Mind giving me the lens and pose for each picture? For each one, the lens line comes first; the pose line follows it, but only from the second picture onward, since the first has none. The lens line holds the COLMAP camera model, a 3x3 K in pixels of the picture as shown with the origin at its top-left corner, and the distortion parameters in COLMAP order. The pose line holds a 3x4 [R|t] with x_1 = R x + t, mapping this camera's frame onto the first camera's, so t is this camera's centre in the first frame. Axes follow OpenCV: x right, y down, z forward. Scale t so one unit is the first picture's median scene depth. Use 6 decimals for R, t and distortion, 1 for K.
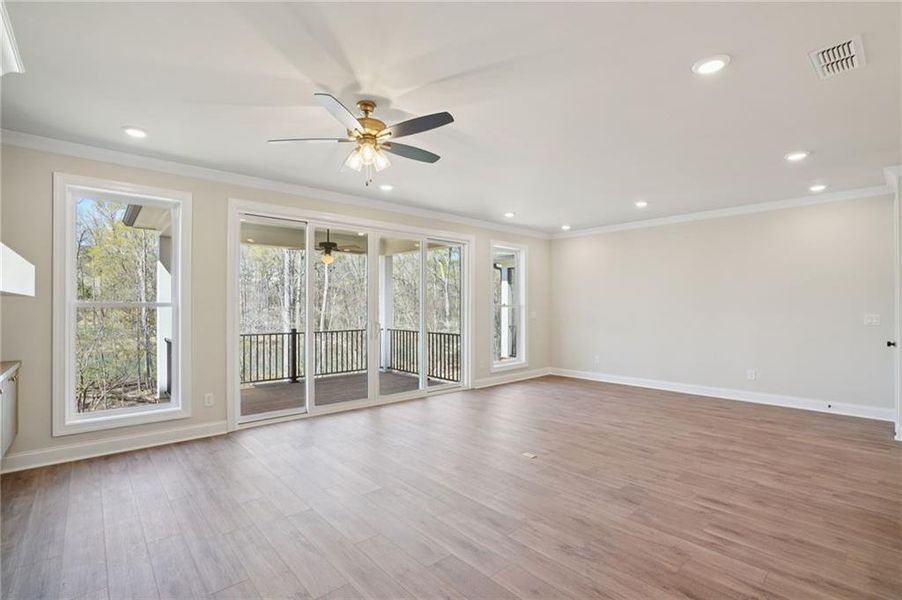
lens RADIAL K [[415.8, 0, 448.5], [0, 415.8, 302.3], [0, 0, 1]] dist [-0.060018, 0.022139]
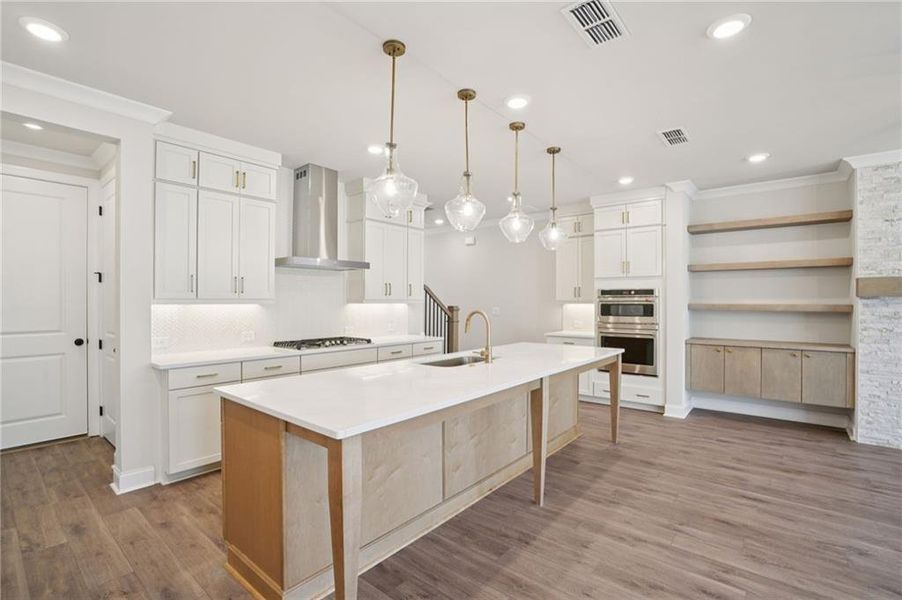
lens RADIAL K [[414.8, 0, 445.1], [0, 414.8, 297.5], [0, 0, 1]] dist [-0.060882, 0.023108]
pose [[-0.989701, -0.003120, -0.143113, 0.974523], [-0.000864, 0.999874, -0.015827, 0.008752], [0.143144, -0.015541, -0.989580, 1.247433]]
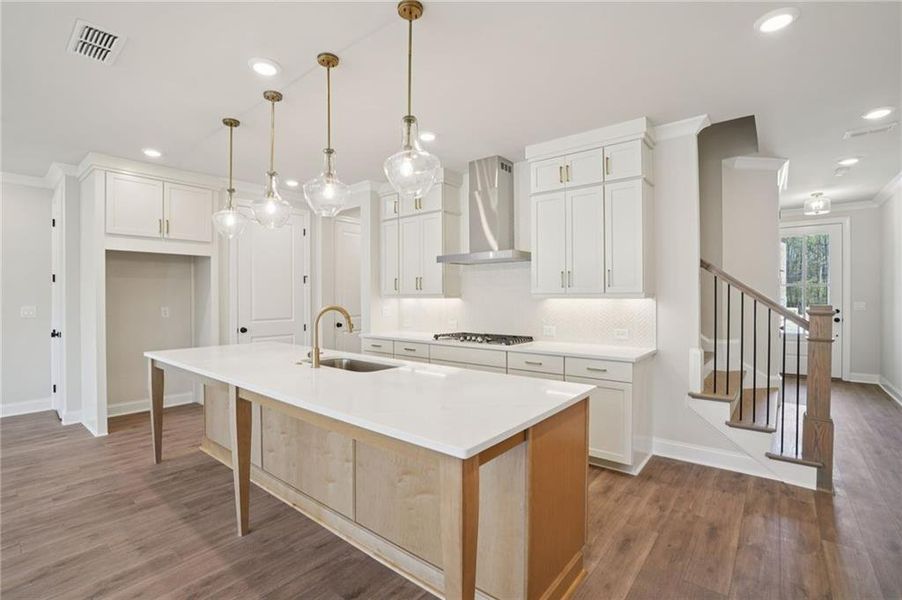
lens RADIAL K [[414.8, 0, 445.1], [0, 414.8, 297.5], [0, 0, 1]] dist [-0.060882, 0.023108]
pose [[-0.146509, -0.003513, 0.989203, -0.078705], [-0.004712, 0.999985, 0.002854, 0.001548], [-0.989198, -0.004243, -0.146524, 0.202888]]
